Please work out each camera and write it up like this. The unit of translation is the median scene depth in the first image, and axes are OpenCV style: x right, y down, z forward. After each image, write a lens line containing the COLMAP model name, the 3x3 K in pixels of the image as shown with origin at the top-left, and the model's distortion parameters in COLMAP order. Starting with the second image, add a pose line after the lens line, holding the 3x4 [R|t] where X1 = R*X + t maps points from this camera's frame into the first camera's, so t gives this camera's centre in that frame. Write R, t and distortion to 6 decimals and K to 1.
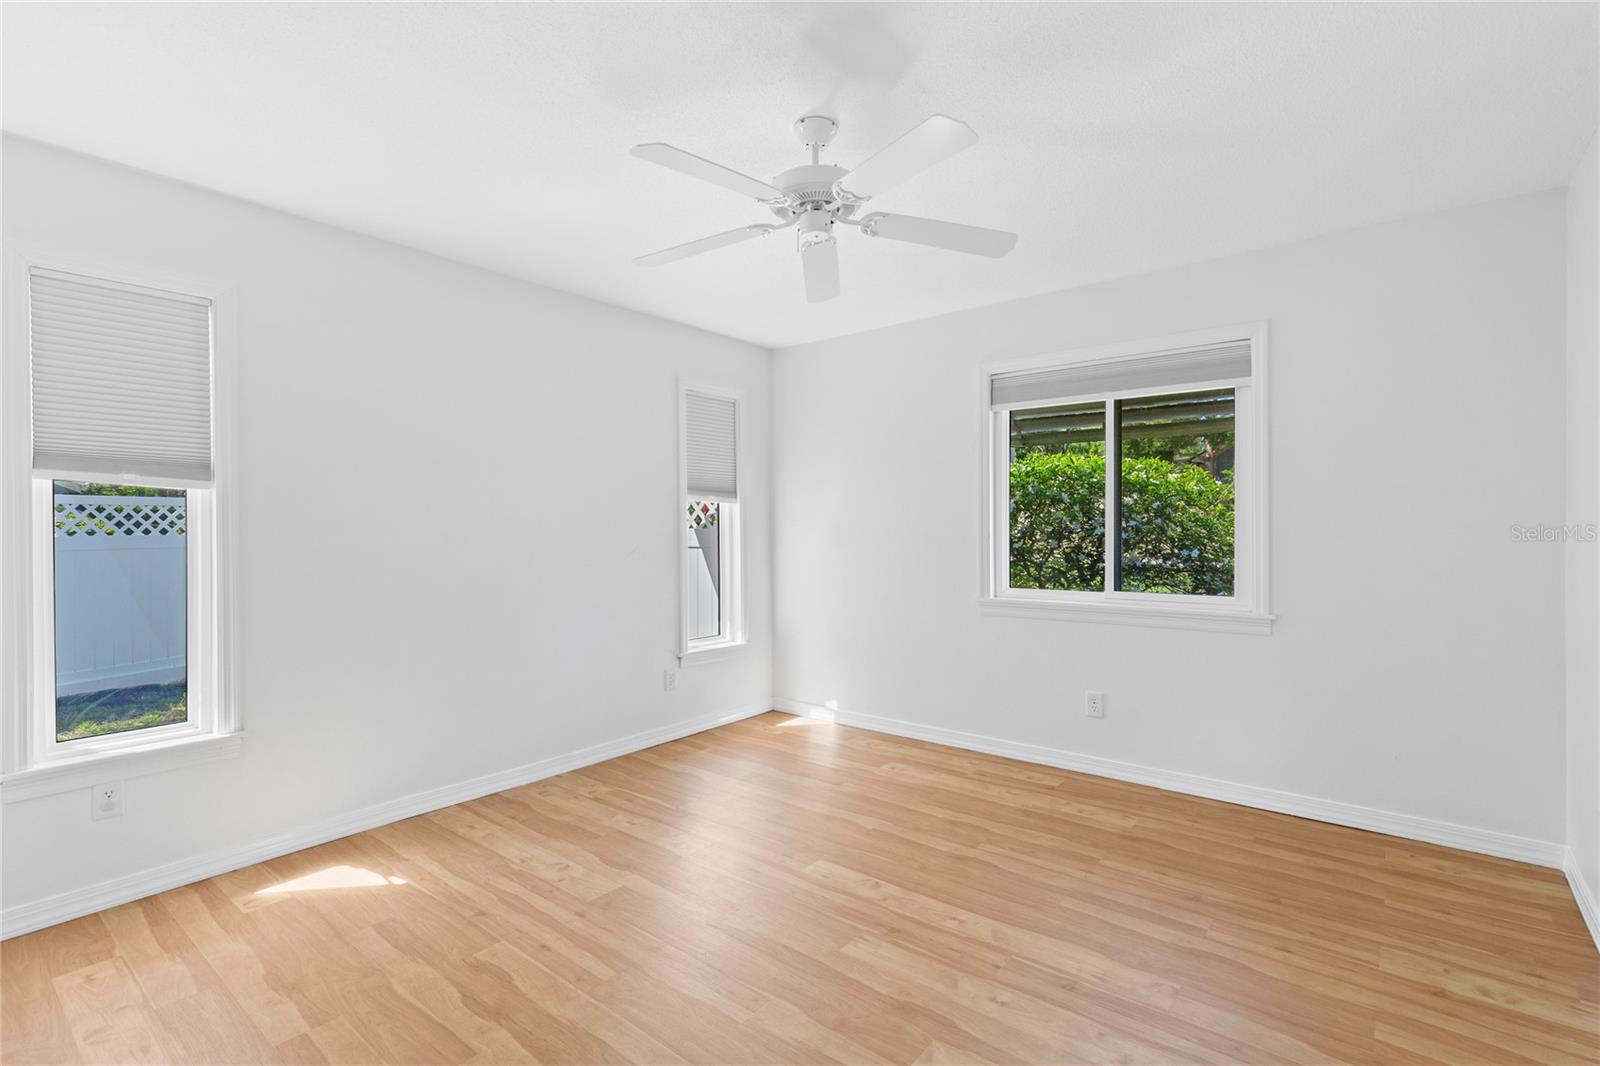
lens RADIAL K [[732.9, 0, 800.5], [0, 732.9, 534.1], [0, 0, 1]] dist [0.009190, -0.000202]
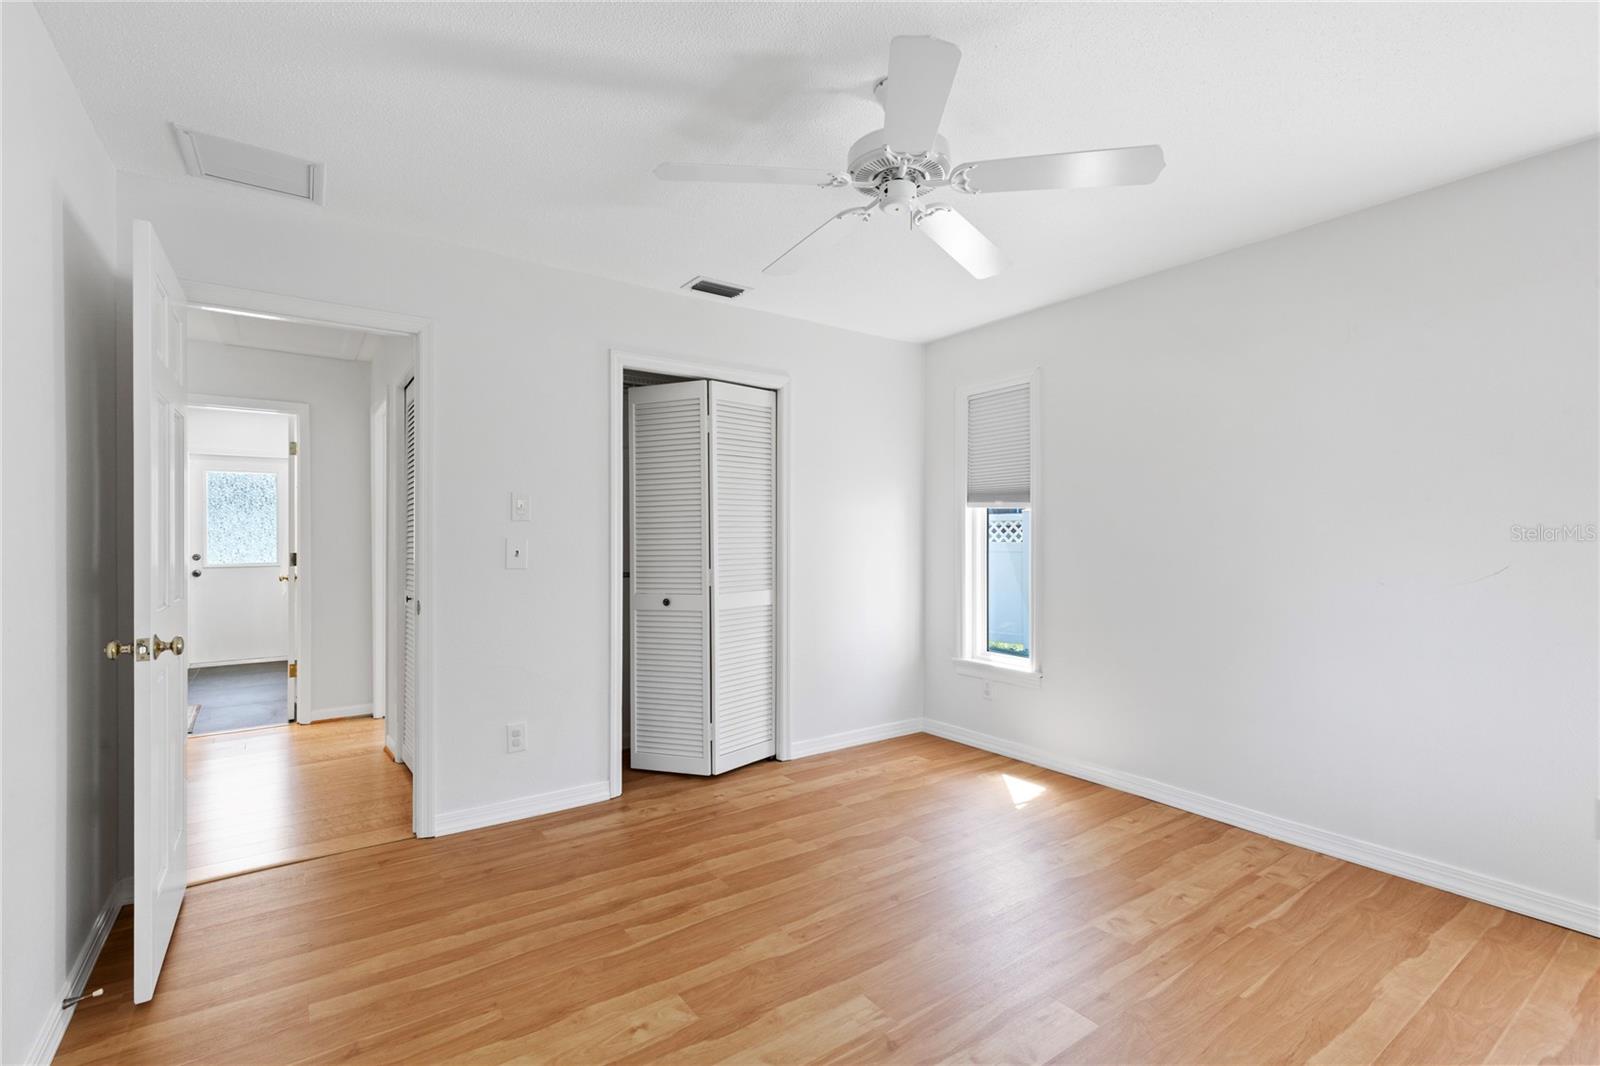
lens RADIAL K [[732.9, 0, 803.7], [0, 732.9, 534.7], [0, 0, 1]] dist [0.009190, -0.000202]
pose [[-0.273772, -0.000161, -0.961795, 0.706341], [-0.003137, 0.999995, 0.000725, -0.004086], [0.961789, 0.003216, -0.273771, 0.875211]]
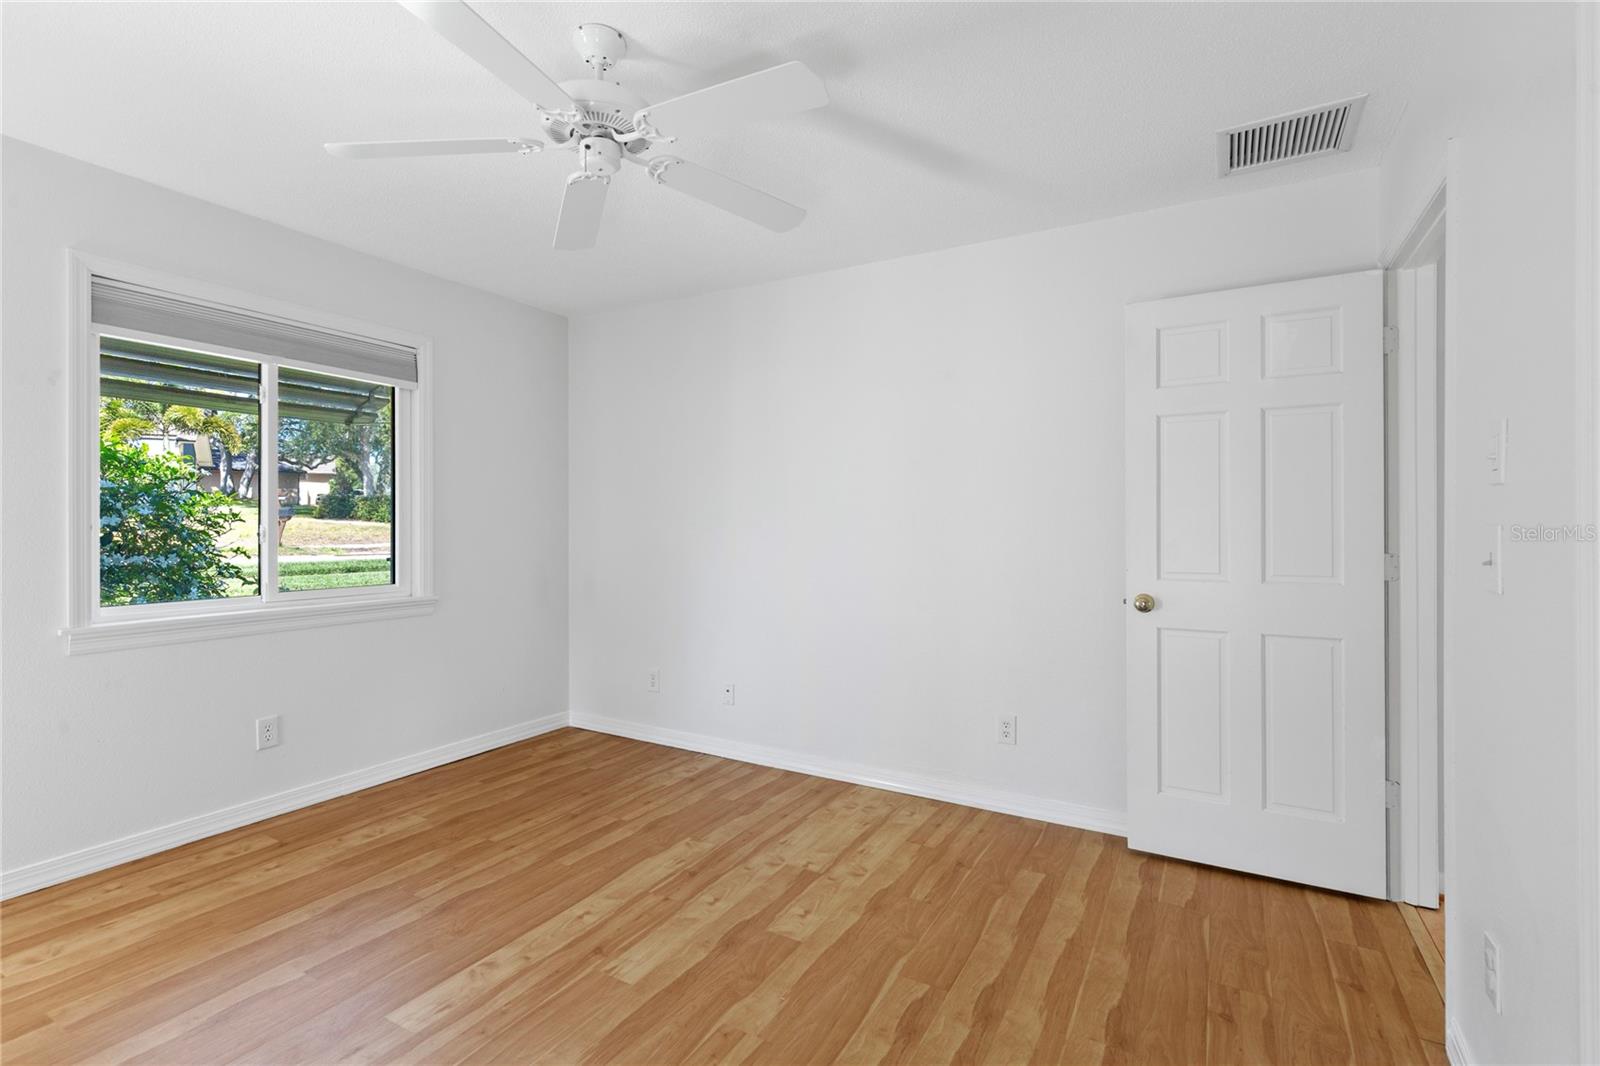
lens RADIAL K [[732.9, 0, 788.2], [0, 732.9, 528.3], [0, 0, 1]] dist [0.009190, -0.000202]
pose [[-0.145062, 0.000247, 0.989423, -0.644042], [0.001697, 0.999999, -0.000001, 0.005403], [-0.989421, 0.001679, -0.145062, 0.699085]]
